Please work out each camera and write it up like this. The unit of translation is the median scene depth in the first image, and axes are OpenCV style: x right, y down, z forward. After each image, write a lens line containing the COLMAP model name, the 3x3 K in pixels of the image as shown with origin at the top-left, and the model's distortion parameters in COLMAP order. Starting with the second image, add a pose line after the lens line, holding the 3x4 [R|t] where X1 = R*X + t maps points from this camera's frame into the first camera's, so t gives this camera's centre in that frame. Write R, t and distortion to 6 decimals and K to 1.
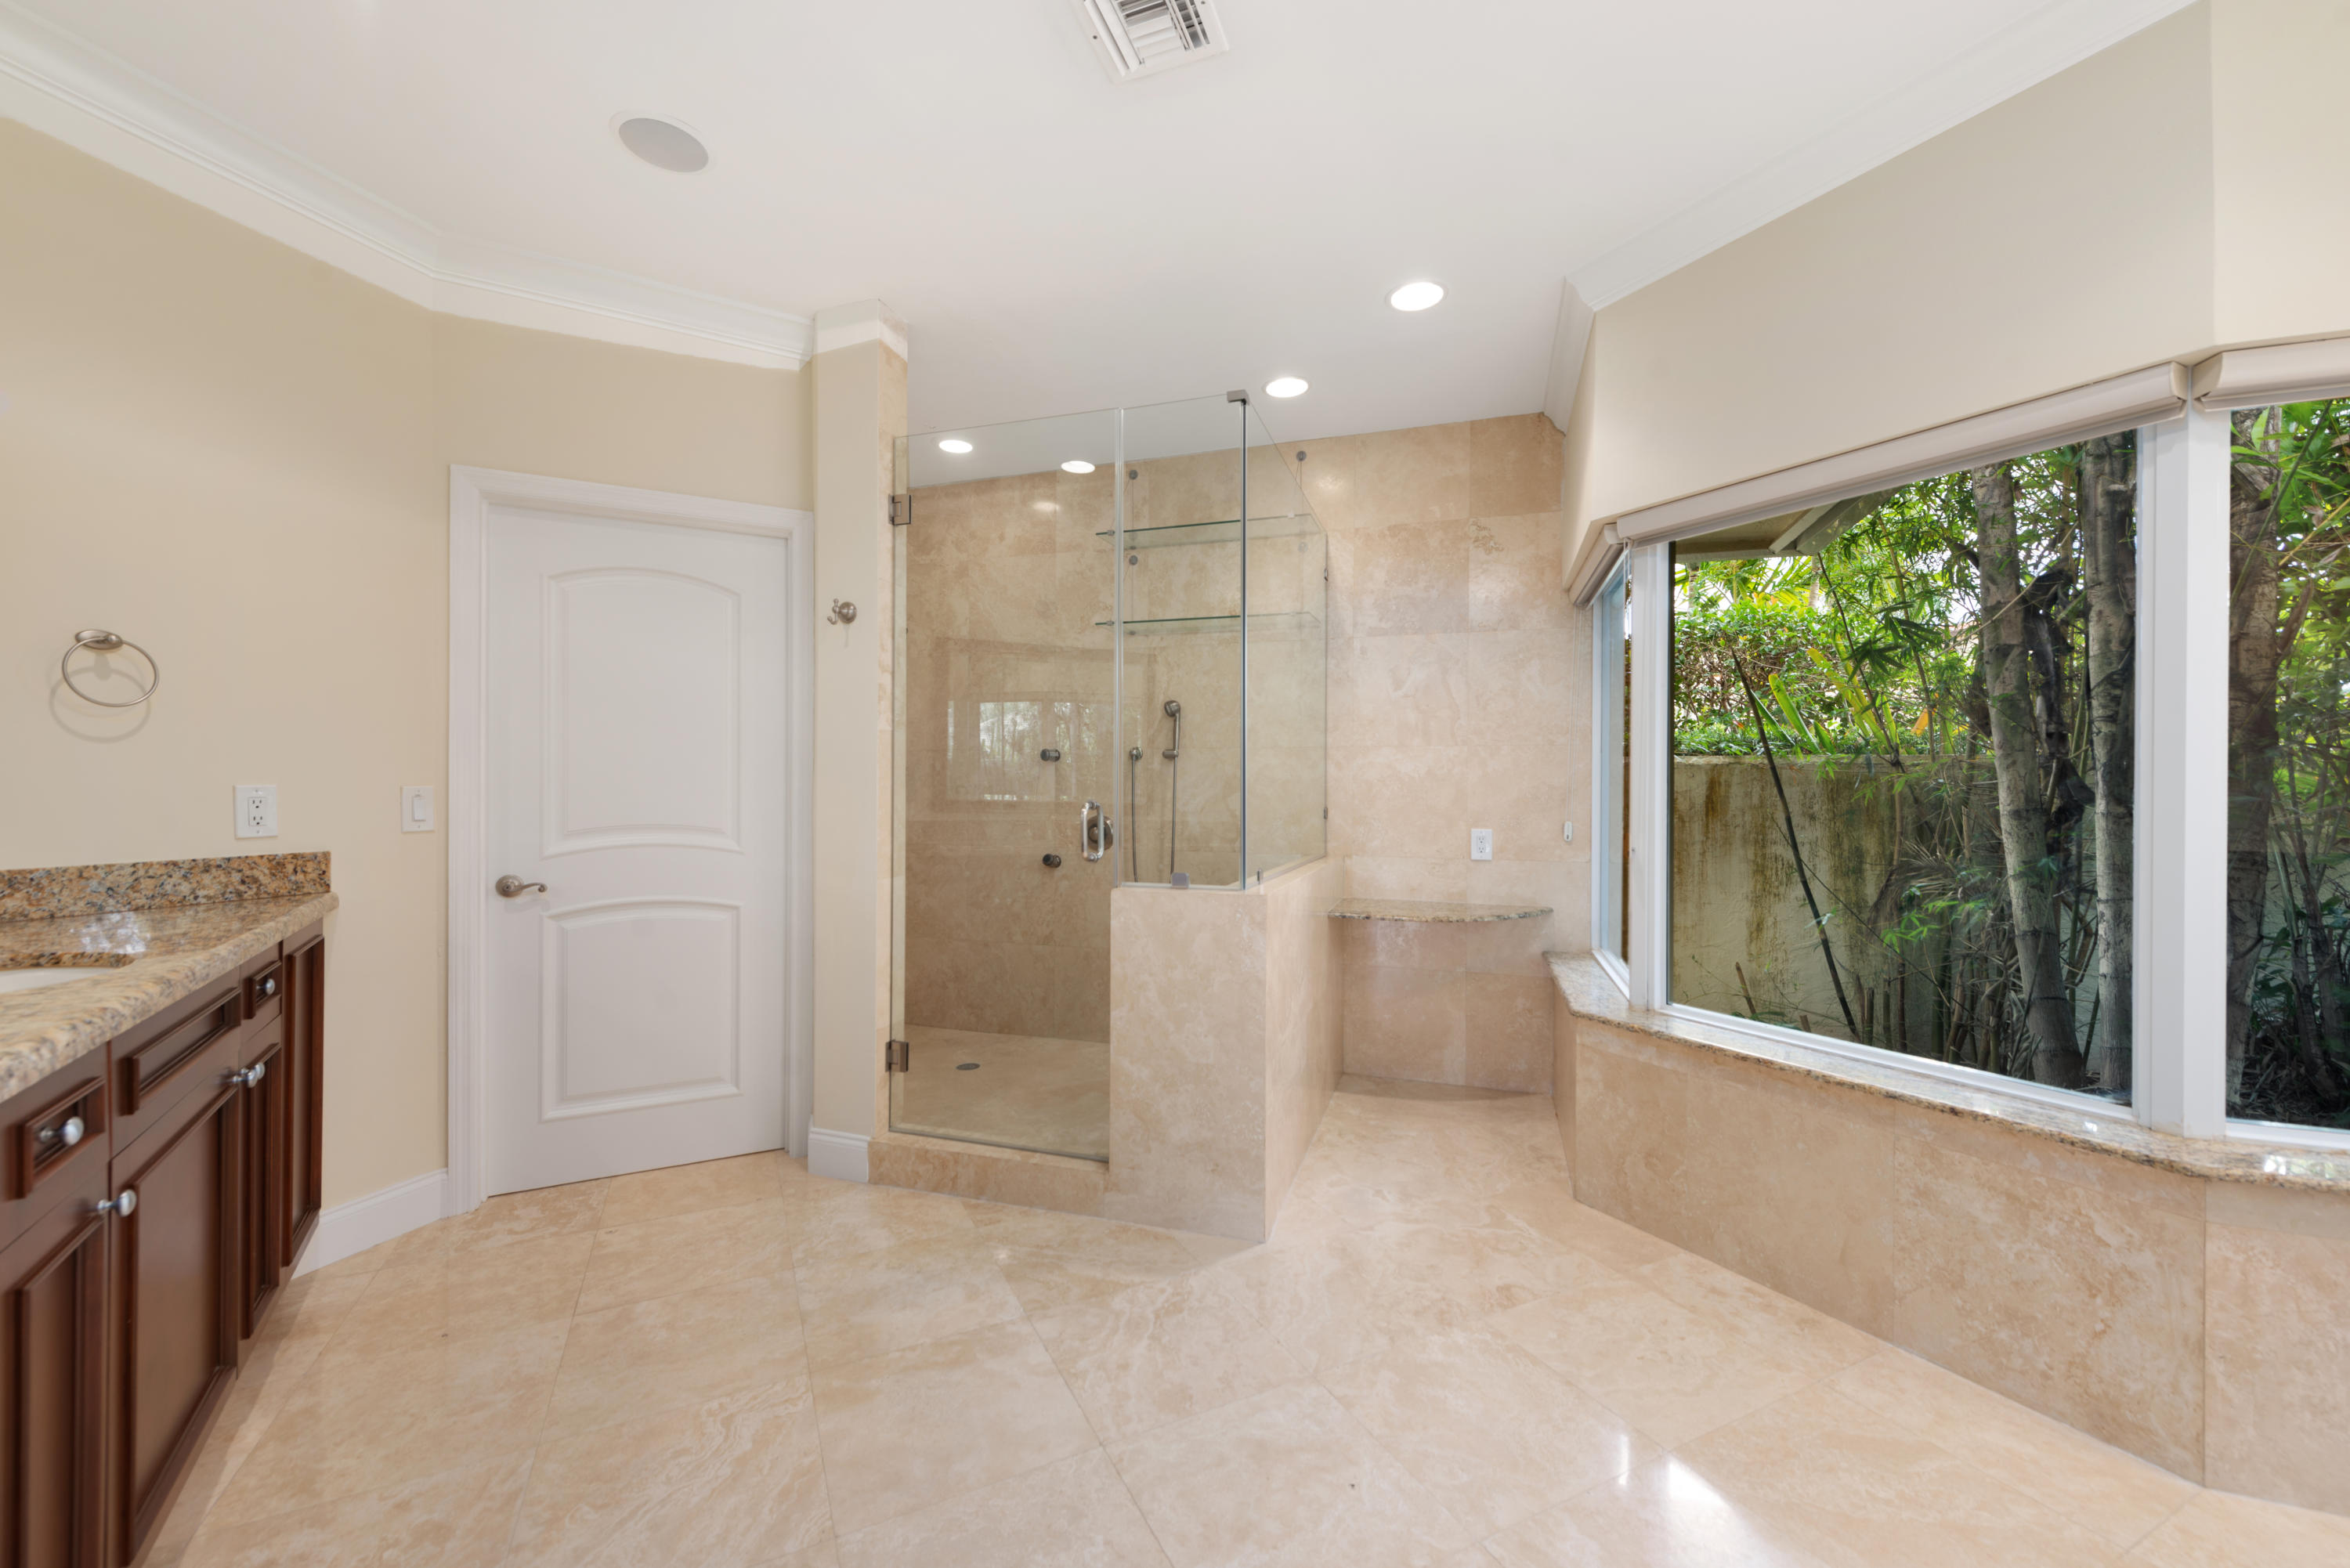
lens RADIAL K [[924.9, 0, 1158.2], [0, 924.9, 813.9], [0, 0, 1]] dist [0.014377, -0.004081]
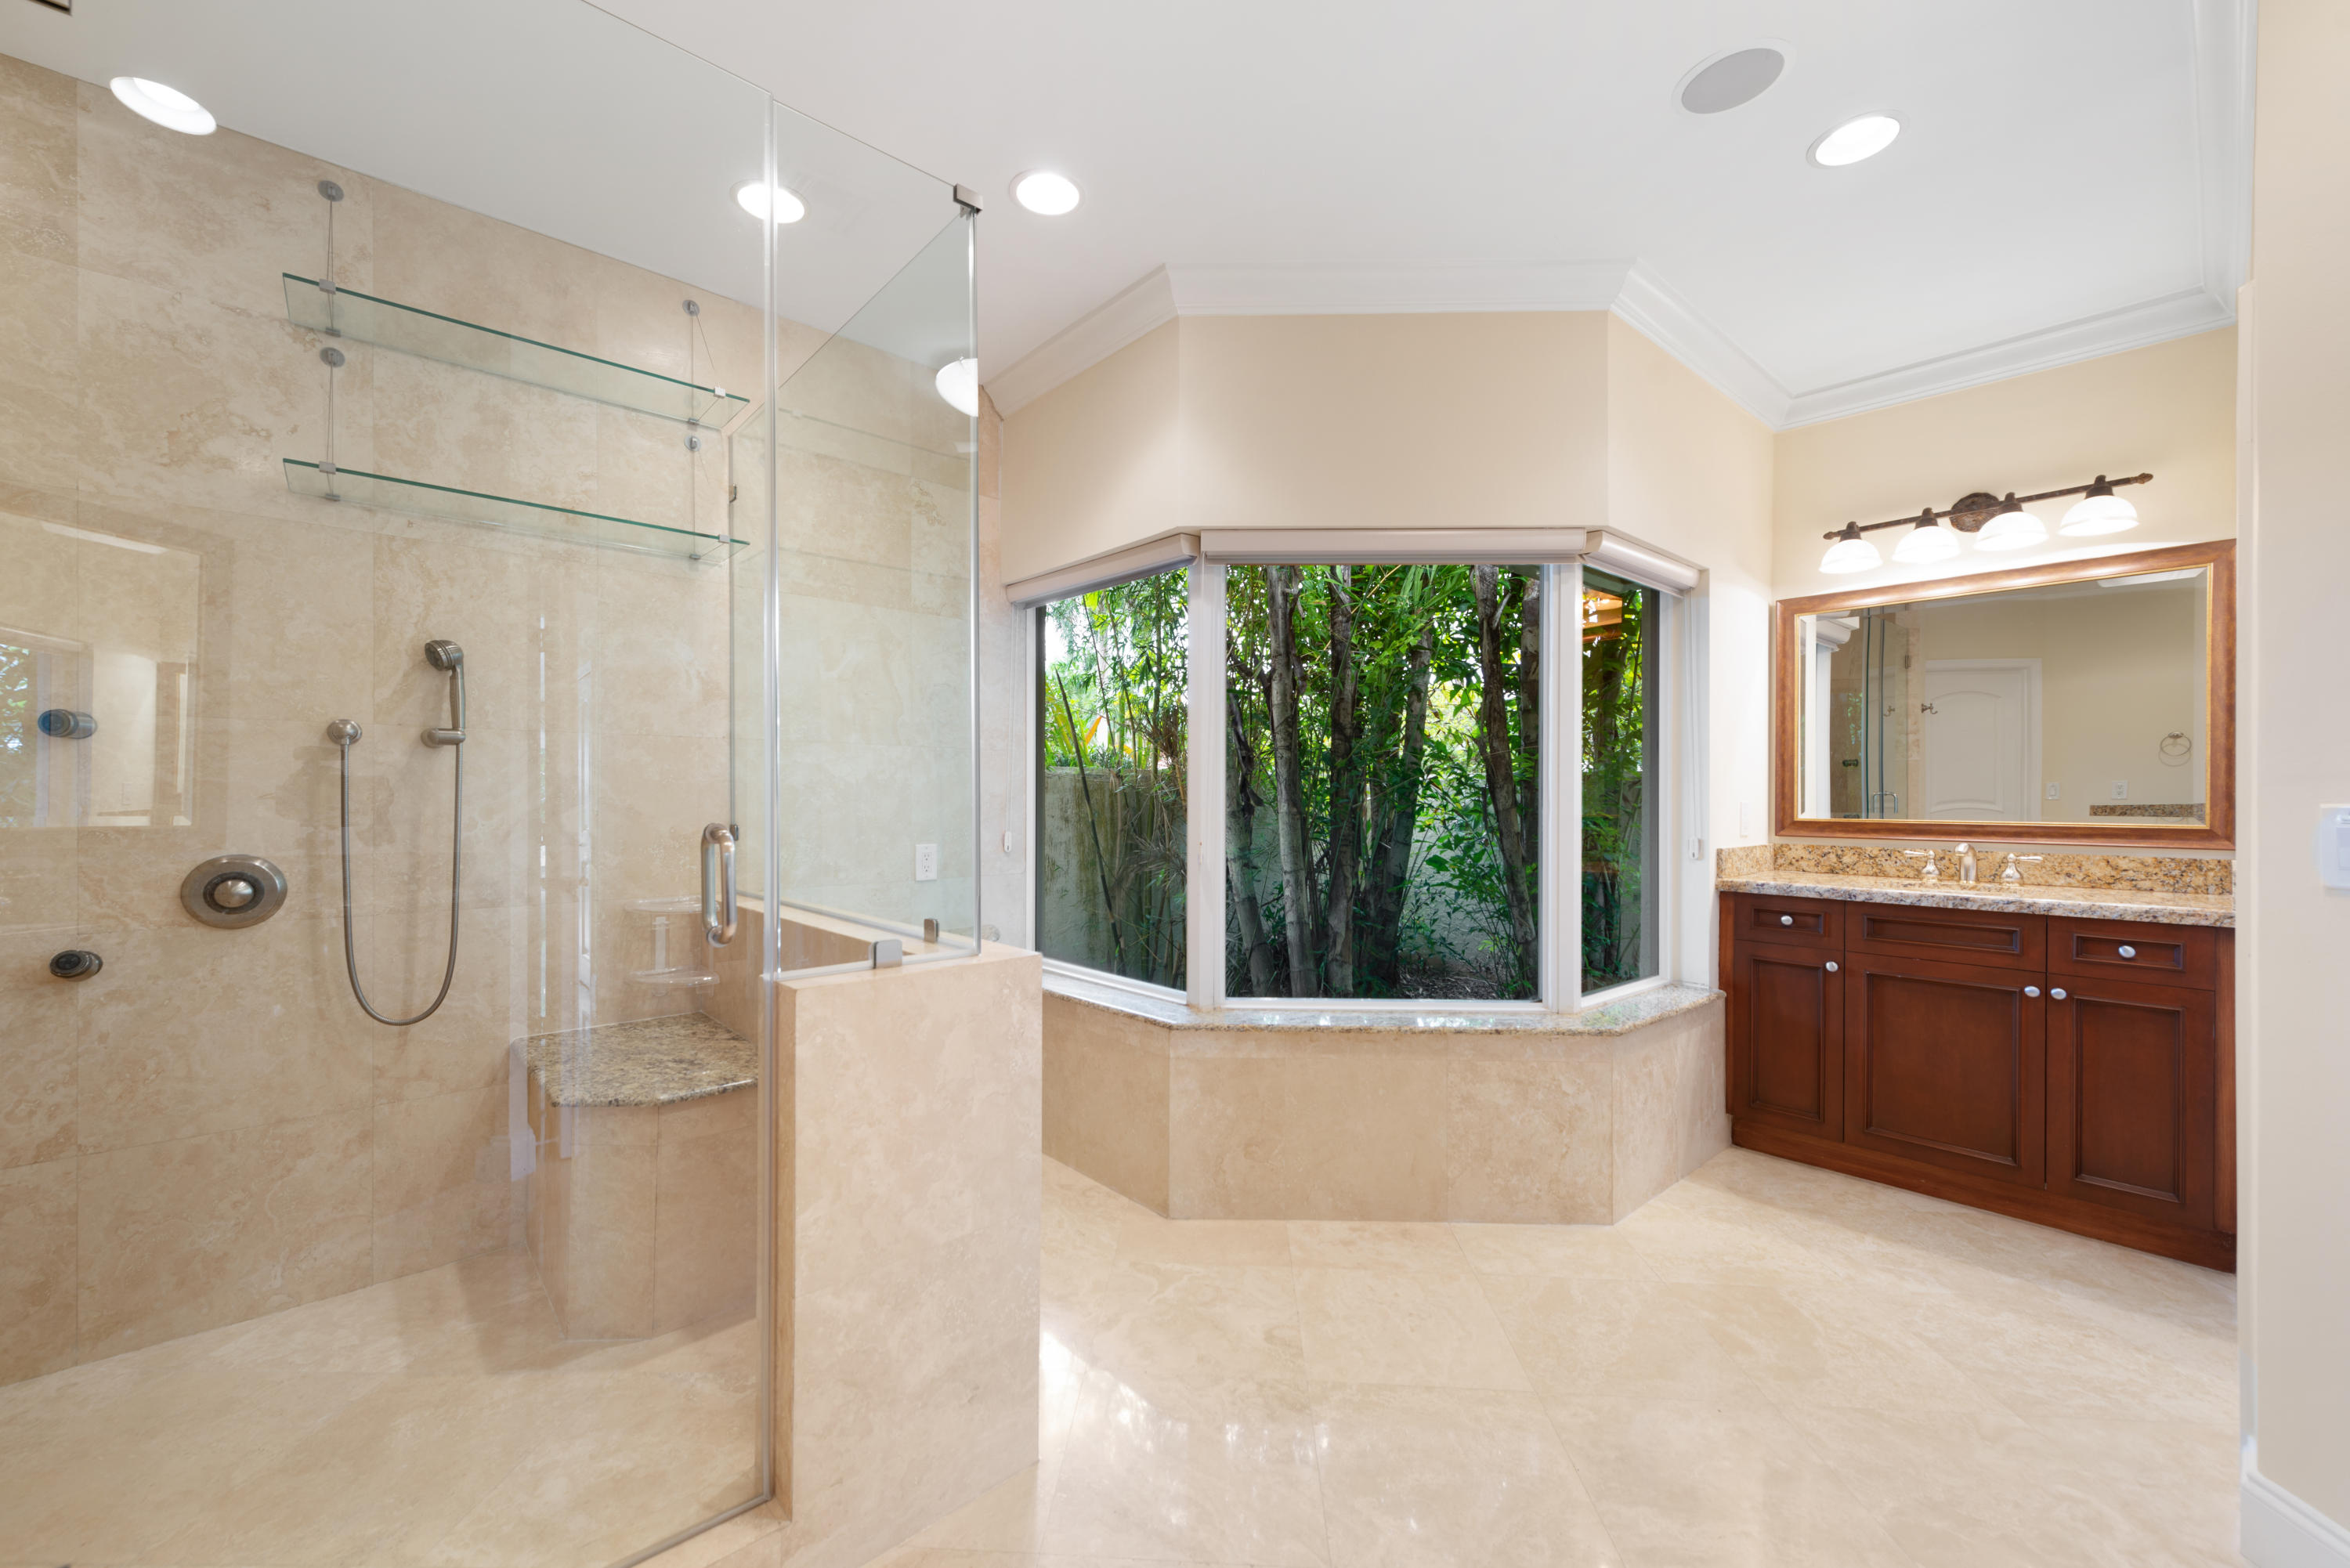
lens RADIAL K [[924.9, 0, 1158.2], [0, 924.9, 813.9], [0, 0, 1]] dist [0.014377, -0.004081]
pose [[0.487088, -0.020671, 0.873108, -0.420241], [0.025650, 0.999627, 0.009356, -0.019783], [-0.872976, 0.017838, 0.487437, 0.559836]]
